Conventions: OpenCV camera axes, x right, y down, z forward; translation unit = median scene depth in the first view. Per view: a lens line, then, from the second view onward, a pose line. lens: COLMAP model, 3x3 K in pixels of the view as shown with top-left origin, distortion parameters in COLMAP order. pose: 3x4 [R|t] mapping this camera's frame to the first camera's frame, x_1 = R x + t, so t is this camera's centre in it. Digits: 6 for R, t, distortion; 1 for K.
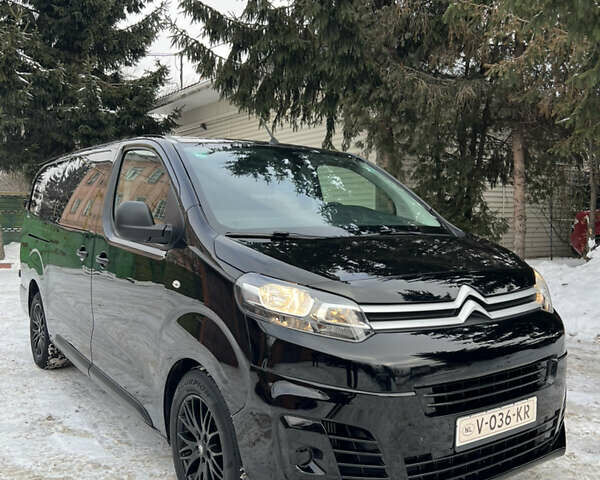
lens RADIAL K [[604.0, 0, 300.2], [0, 604.0, 242.9], [0, 0, 1]] dist [0.017791, -0.021212]
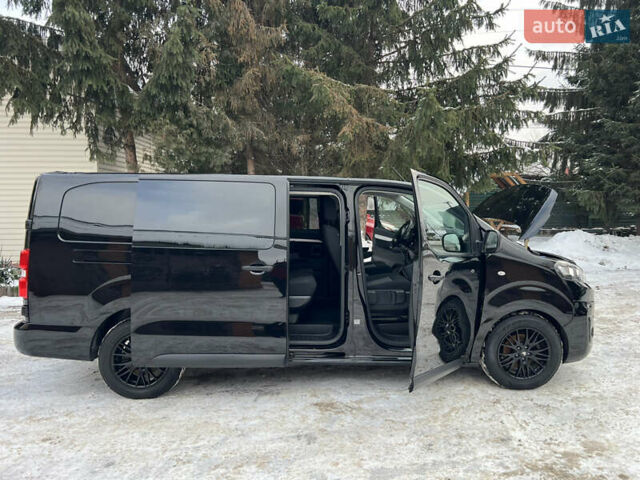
lens RADIAL K [[497.4, 0, 322.1], [0, 497.4, 239.7], [0, 0, 1]] dist [0.040309, -0.046639]
pose [[0.528735, -0.072014, 0.845726, -0.503907], [0.045466, 0.997367, 0.056501, -0.041741], [-0.847568, 0.008578, 0.530617, 0.185107]]
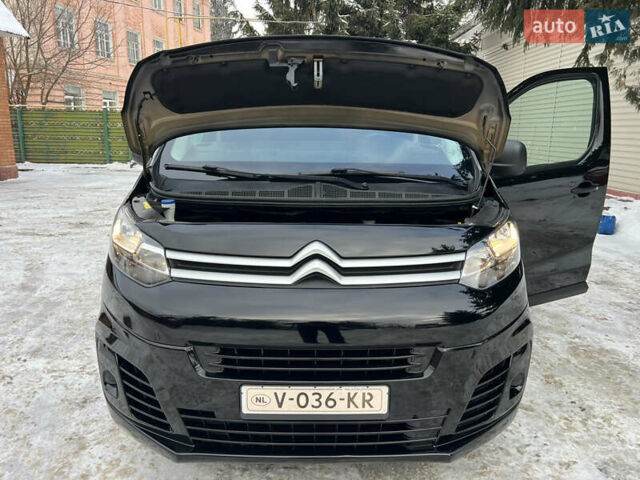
lens RADIAL K [[497.4, 0, 322.1], [0, 497.4, 239.7], [0, 0, 1]] dist [0.040309, -0.046639]
pose [[0.823545, 0.126557, -0.552953, 0.172729], [-0.030902, 0.983356, 0.179041, -0.015405], [0.566409, -0.130361, 0.813749, 0.110750]]
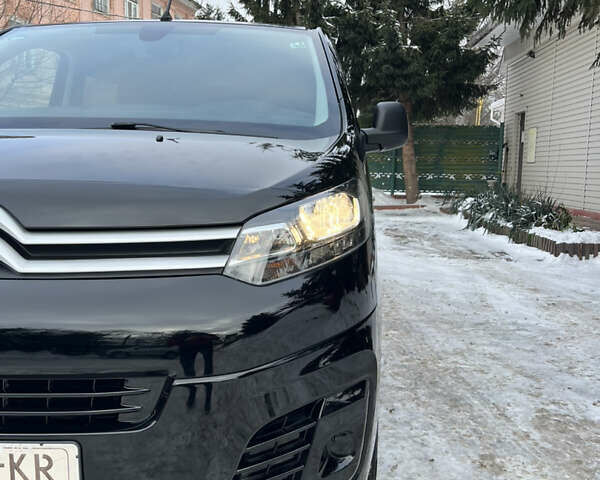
lens RADIAL K [[604.0, 0, 300.2], [0, 604.0, 242.9], [0, 0, 1]] dist [0.017791, -0.021212]
pose [[0.789707, 0.083034, -0.607839, 0.209559], [-0.035735, 0.995342, 0.089542, 0.012008], [0.612442, -0.048991, 0.788996, 0.191821]]
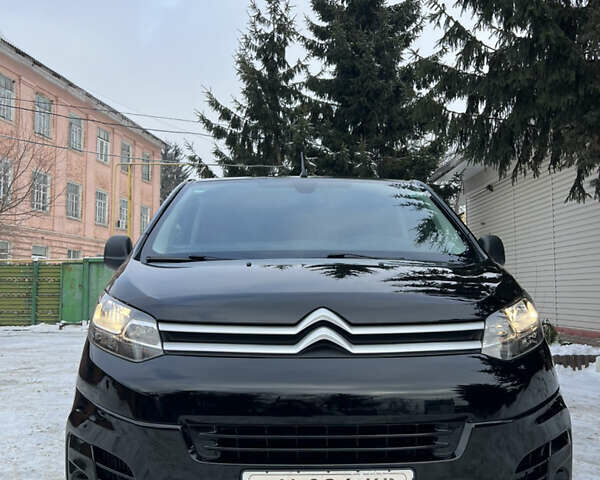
lens RADIAL K [[599.8, 0, 292.3], [0, 599.8, 238.5], [0, 0, 1]] dist [0.093534, -0.200611]
pose [[0.831363, -0.056791, -0.552821, 0.176274], [-0.016281, 0.991849, -0.126376, 0.020312], [0.555492, 0.114065, 0.823661, 0.080837]]
